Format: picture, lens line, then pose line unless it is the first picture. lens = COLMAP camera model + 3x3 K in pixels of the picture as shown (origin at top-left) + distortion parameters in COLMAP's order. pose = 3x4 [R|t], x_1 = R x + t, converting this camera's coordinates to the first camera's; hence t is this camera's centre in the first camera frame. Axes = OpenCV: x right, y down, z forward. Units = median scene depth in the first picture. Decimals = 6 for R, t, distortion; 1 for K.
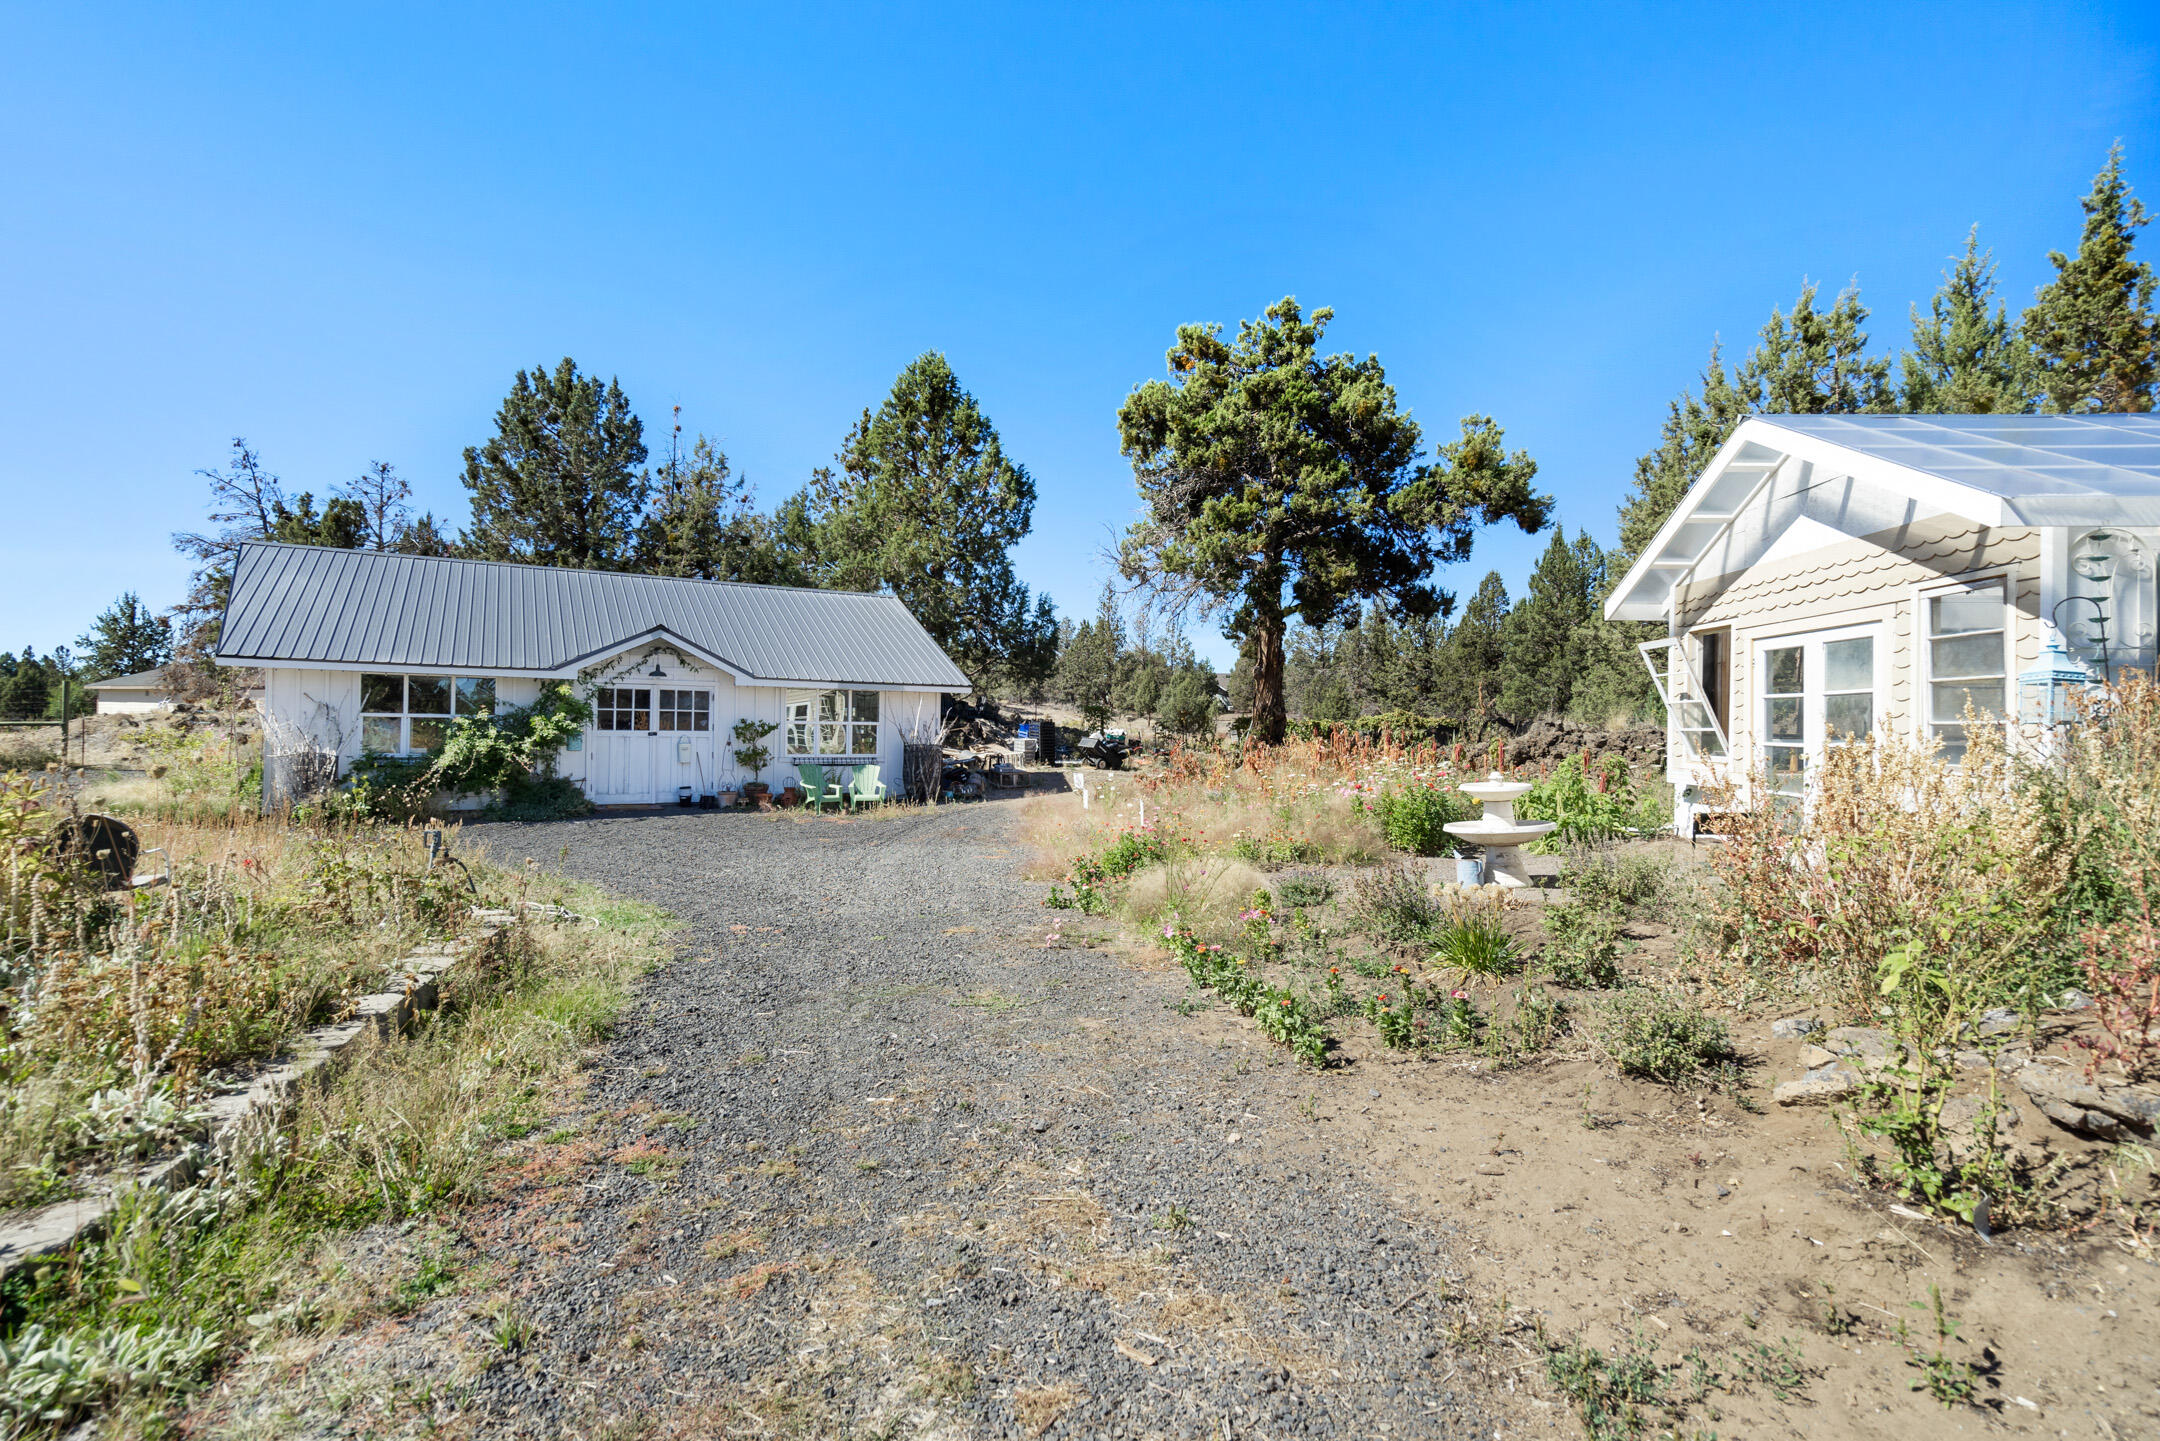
lens RADIAL K [[988.3, 0, 1078.5], [0, 988.3, 725.8], [0, 0, 1]] dist [0.003819, 0.000318]
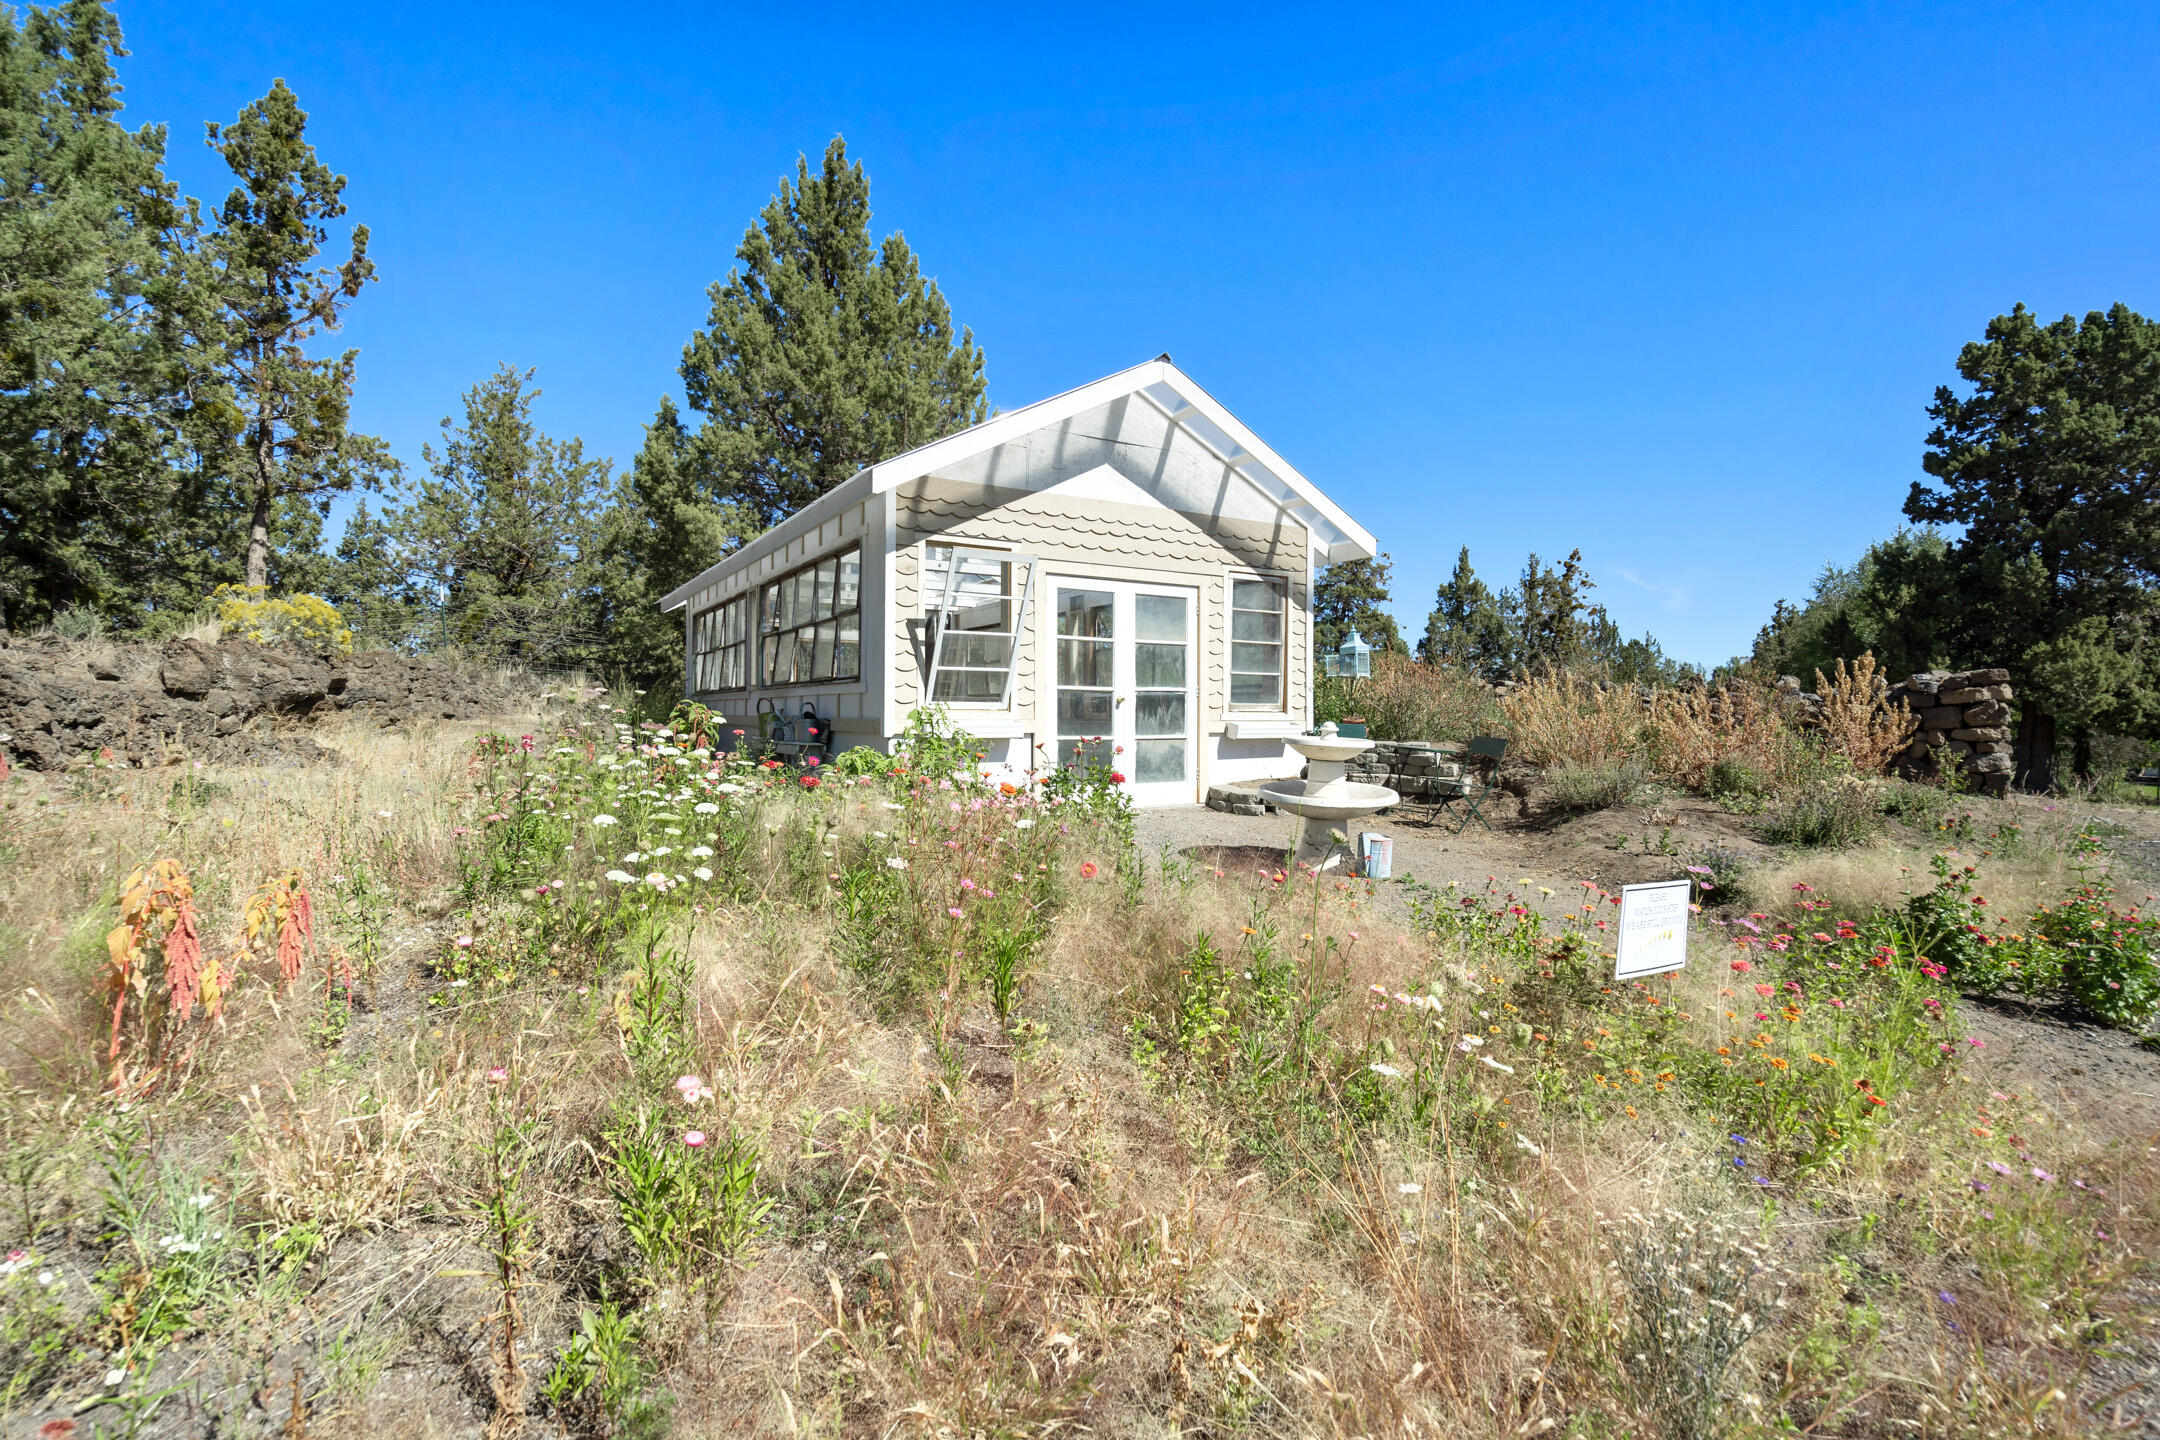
lens RADIAL K [[988.3, 0, 1079.2], [0, 988.3, 719.4], [0, 0, 1]] dist [0.003819, 0.000318]
pose [[-0.570432, -0.025272, 0.820956, -0.064361], [-0.020064, 0.999657, 0.016831, 0.022540], [-0.821100, -0.006871, -0.570743, 1.014426]]
